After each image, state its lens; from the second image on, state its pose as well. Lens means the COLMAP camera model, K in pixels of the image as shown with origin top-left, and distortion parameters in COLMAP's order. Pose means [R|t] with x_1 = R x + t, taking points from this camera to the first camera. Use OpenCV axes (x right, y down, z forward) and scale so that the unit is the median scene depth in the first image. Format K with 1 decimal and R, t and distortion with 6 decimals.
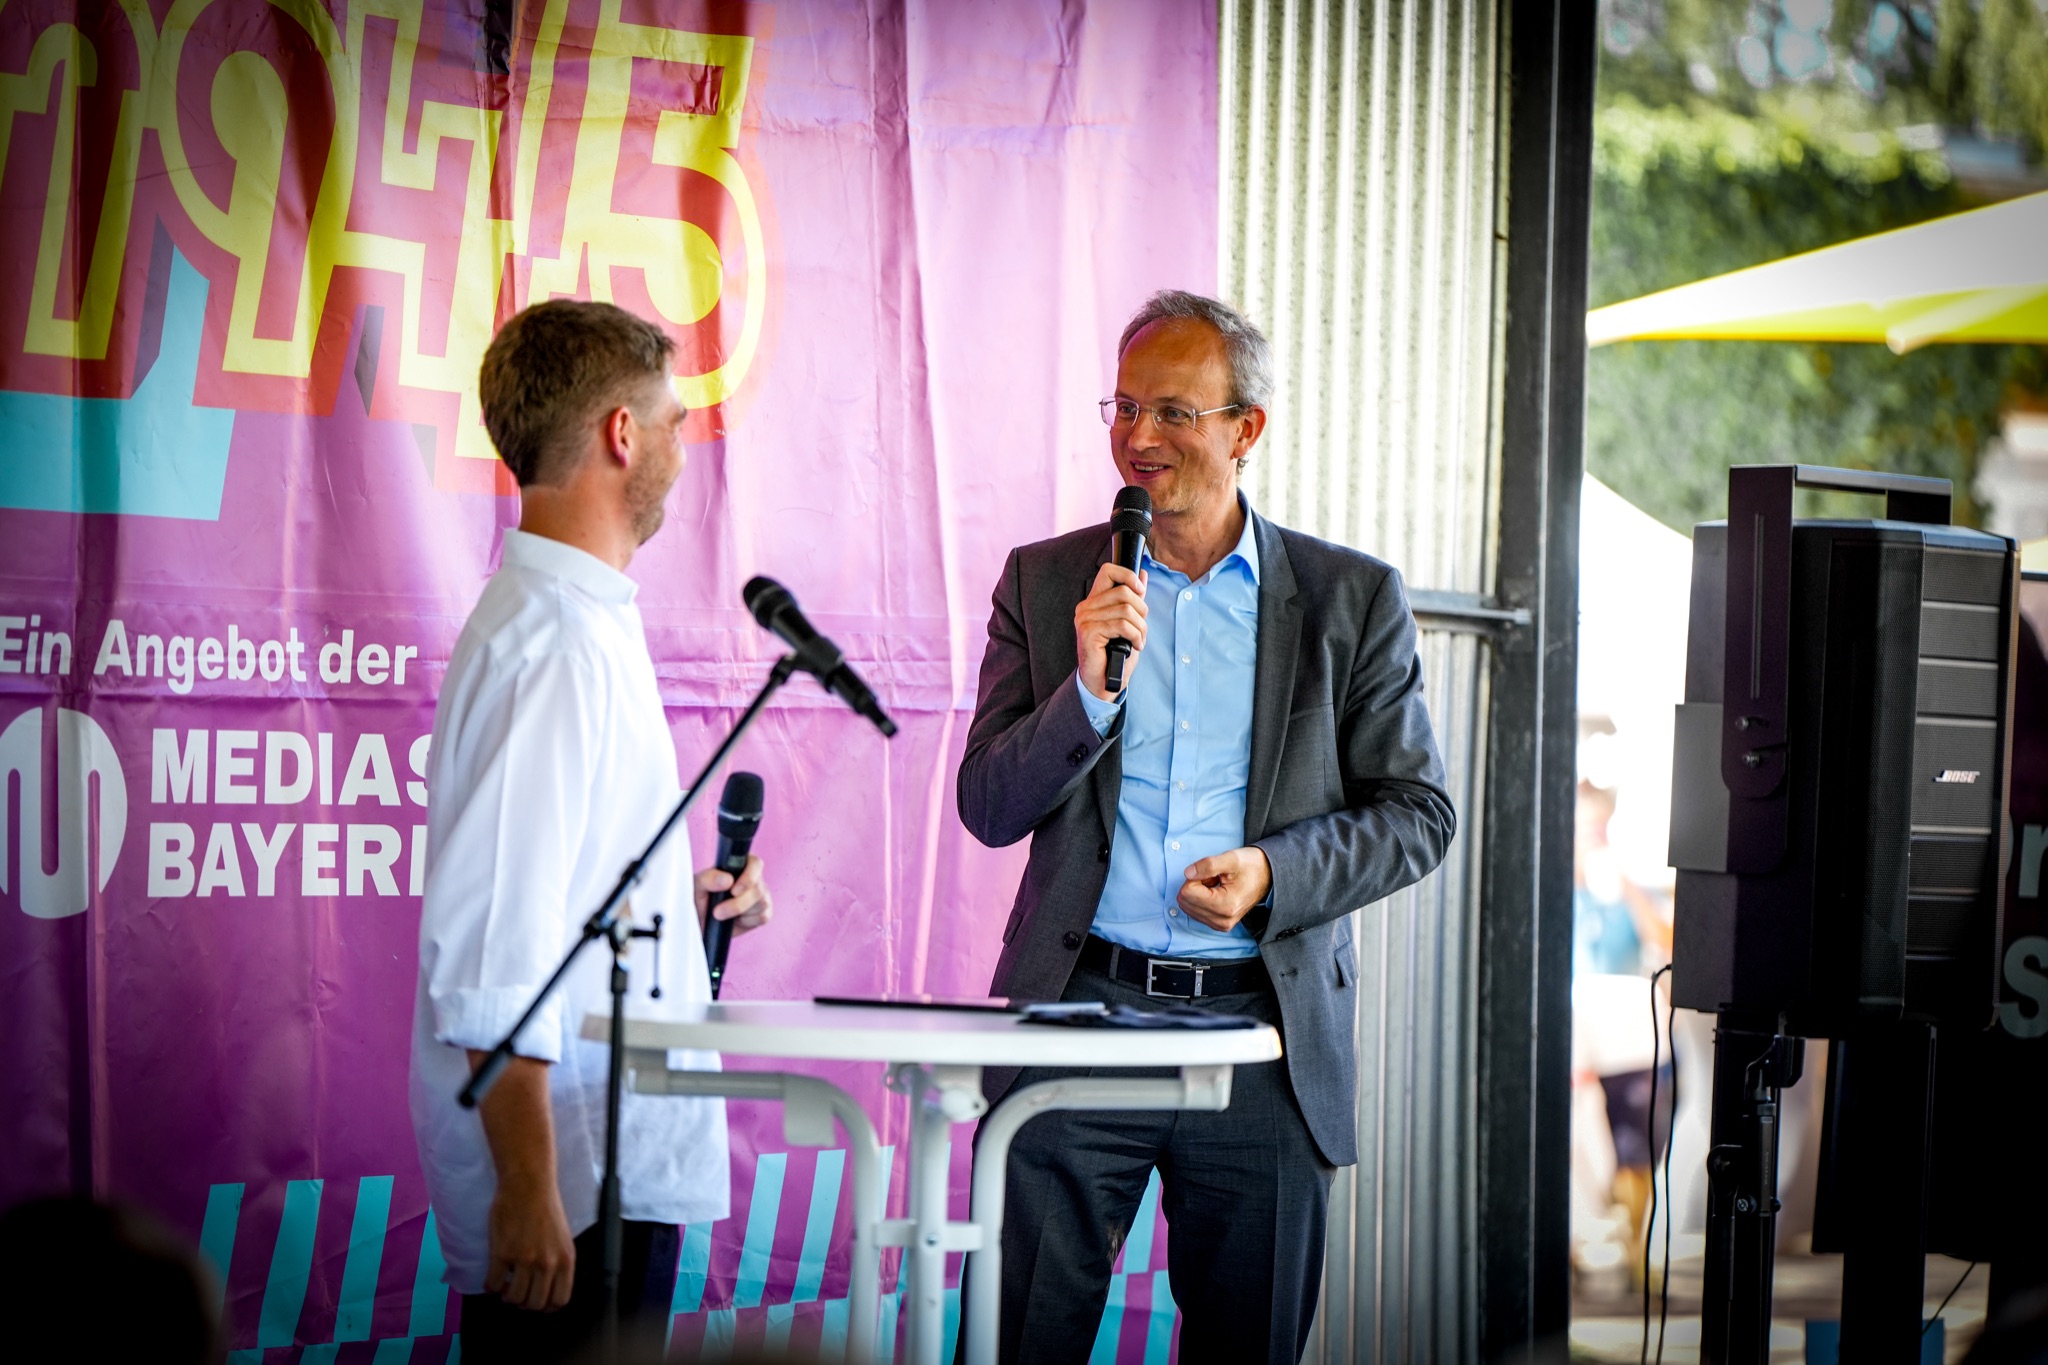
lens RADIAL K [[7686.8, 0, 1019.8], [0, 7686.8, 729.4], [0, 0, 1]] dist [0.877262, 0.000000]
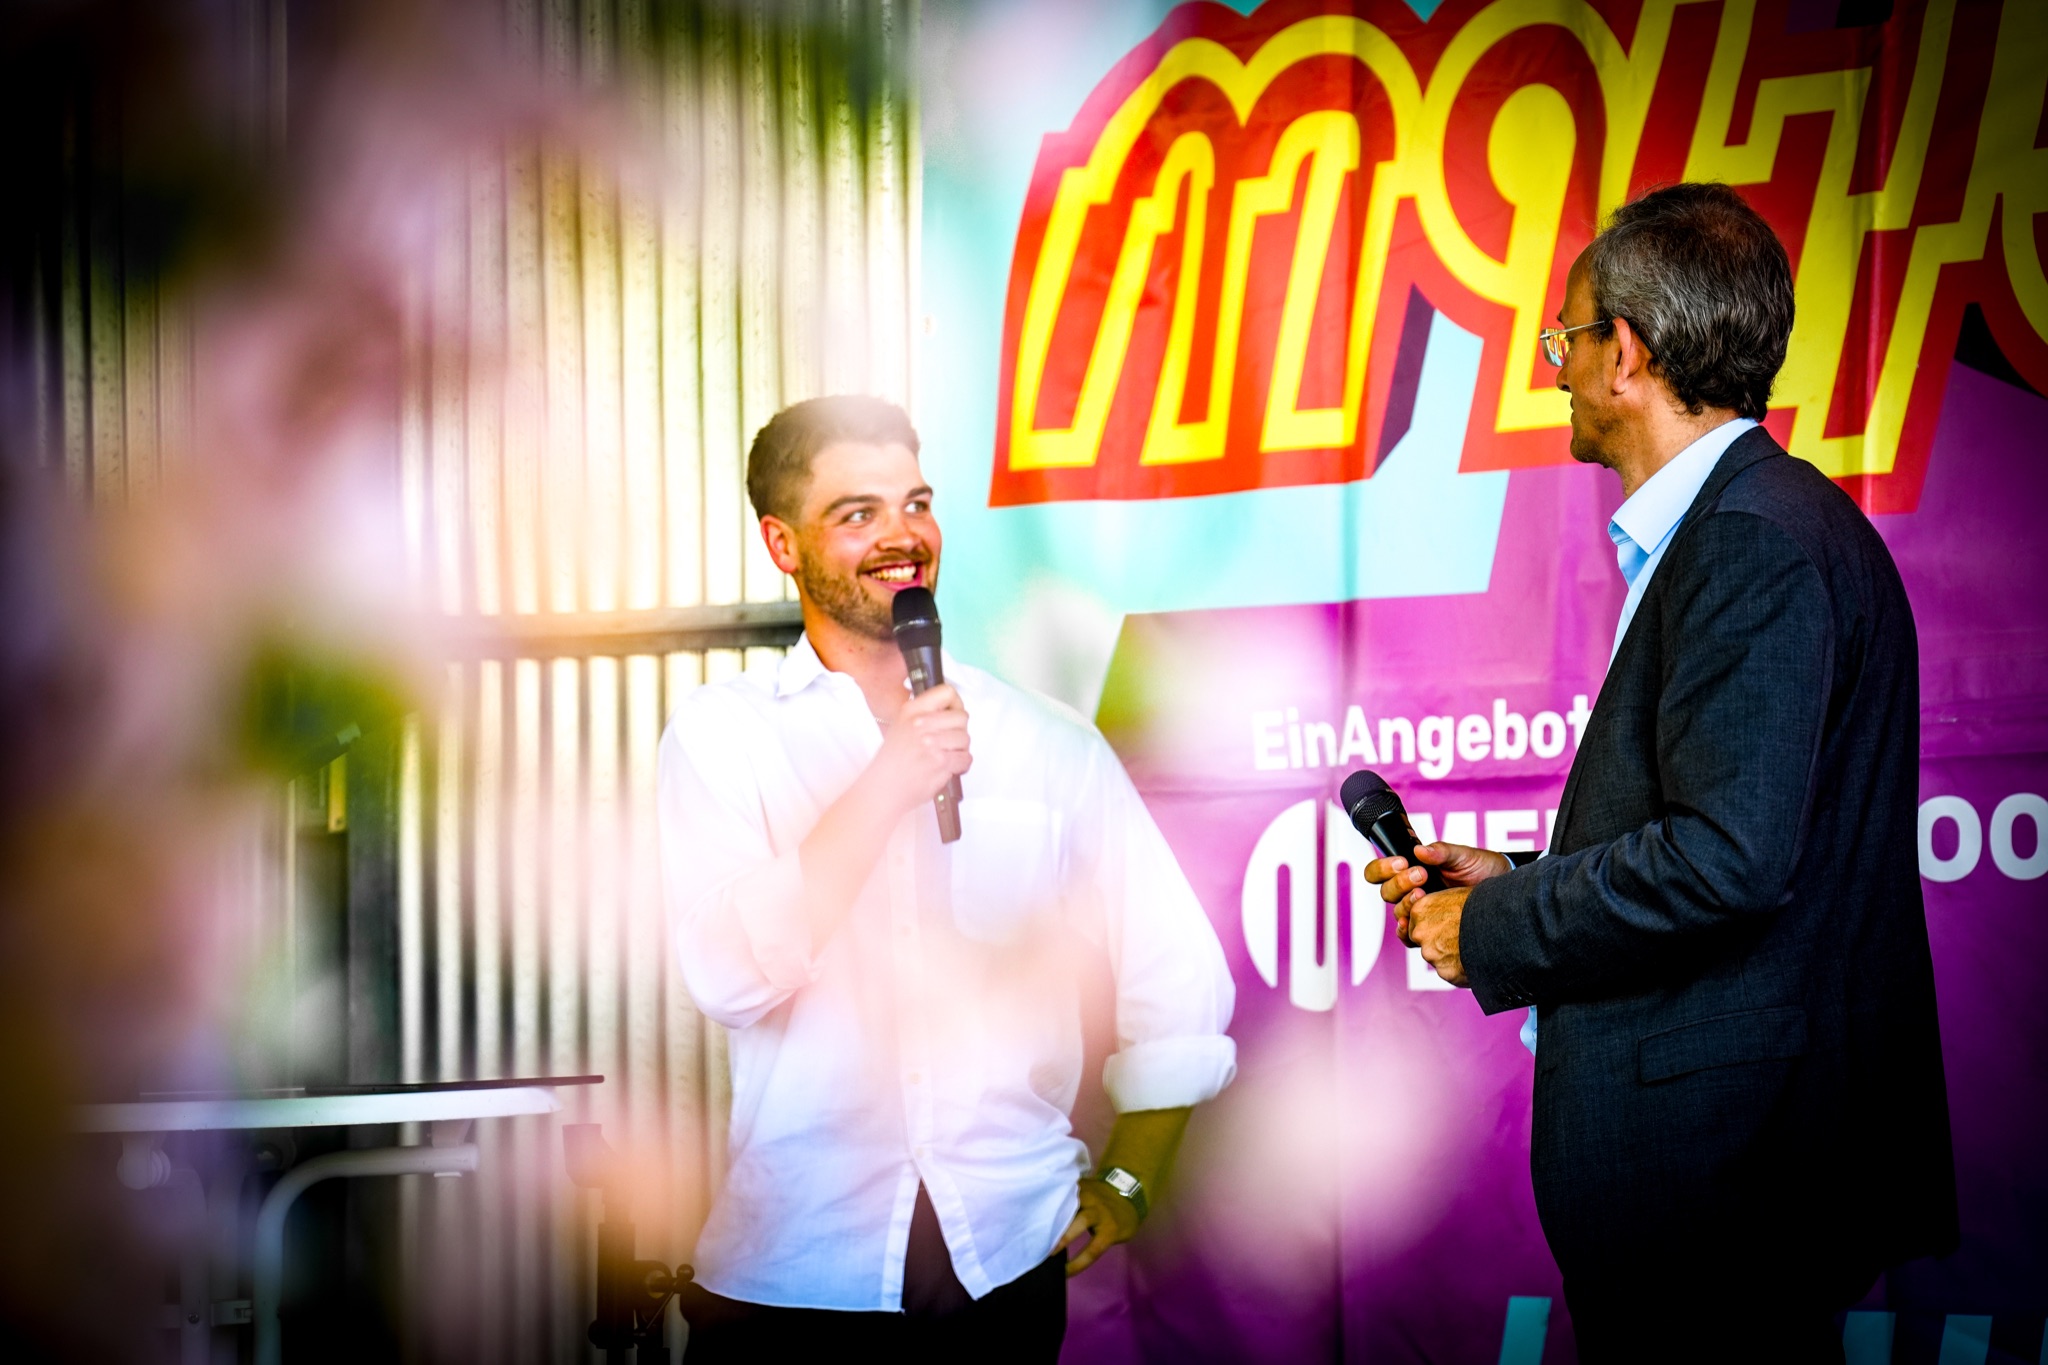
lens RADIAL K [[7686.8, 0, 1033.9], [0, 7686.8, 713.8], [0, 0, 1]] dist [0.877262, 0.000000]
pose [[-0.209545, -0.050687, -0.976484, 0.812330], [0.014660, 0.998380, -0.054970, 0.038238], [0.977689, -0.025834, -0.208463, 1.125249]]
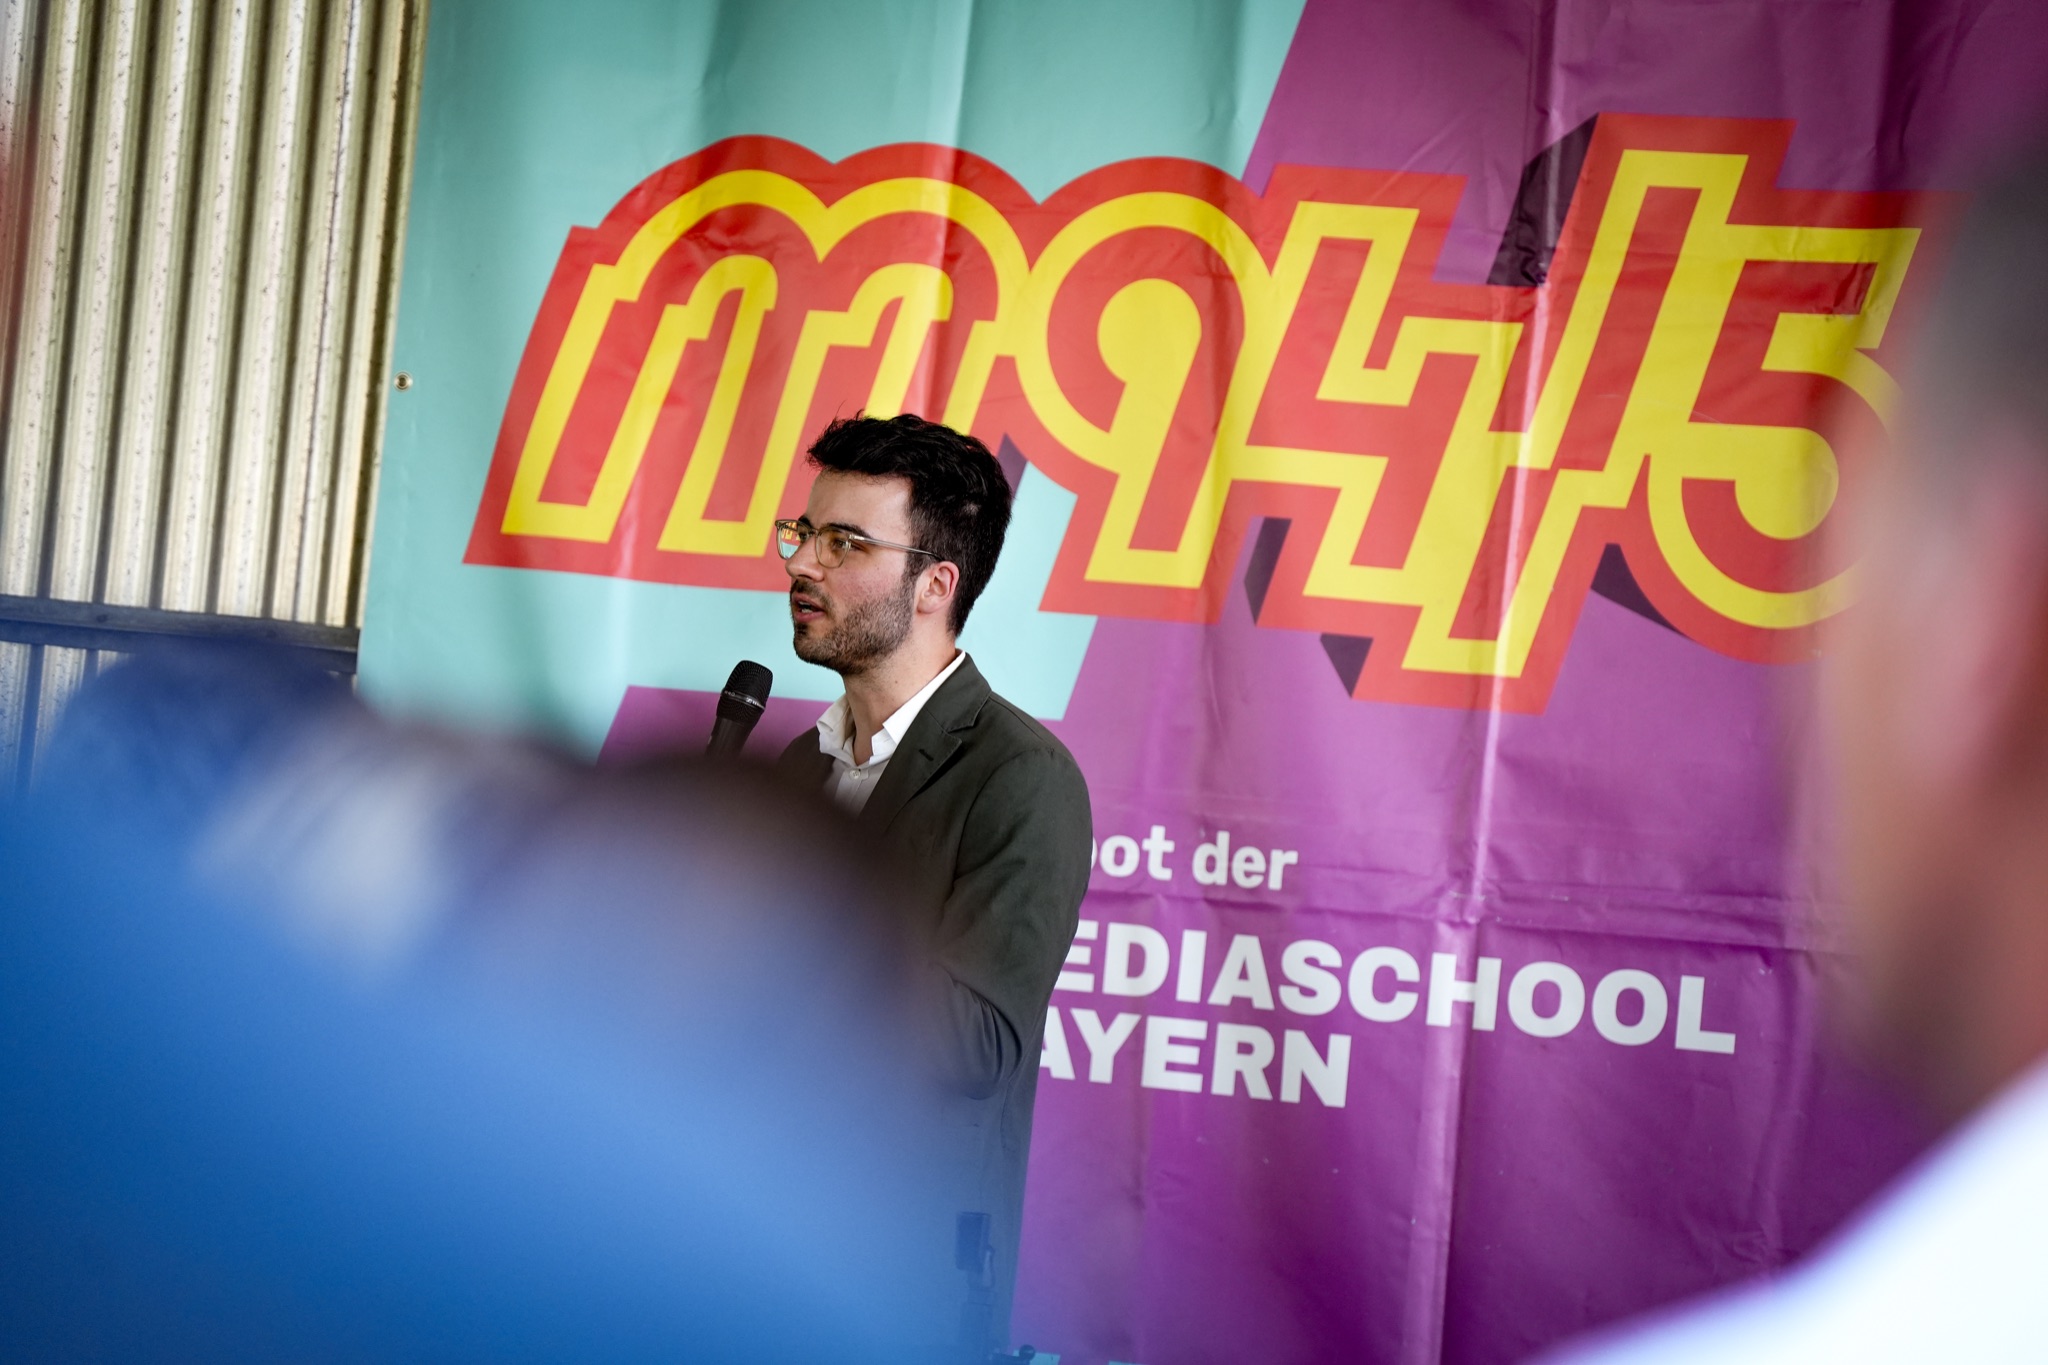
lens RADIAL K [[7686.8, 0, 1018.3], [0, 7686.8, 698.0], [0, 0, 1]] dist [0.877262, 0.000000]
pose [[0.260251, -0.026696, -0.965172, 0.893163], [-0.080836, 0.995506, -0.049331, 0.021962], [0.962151, 0.090859, 0.256924, 0.714801]]
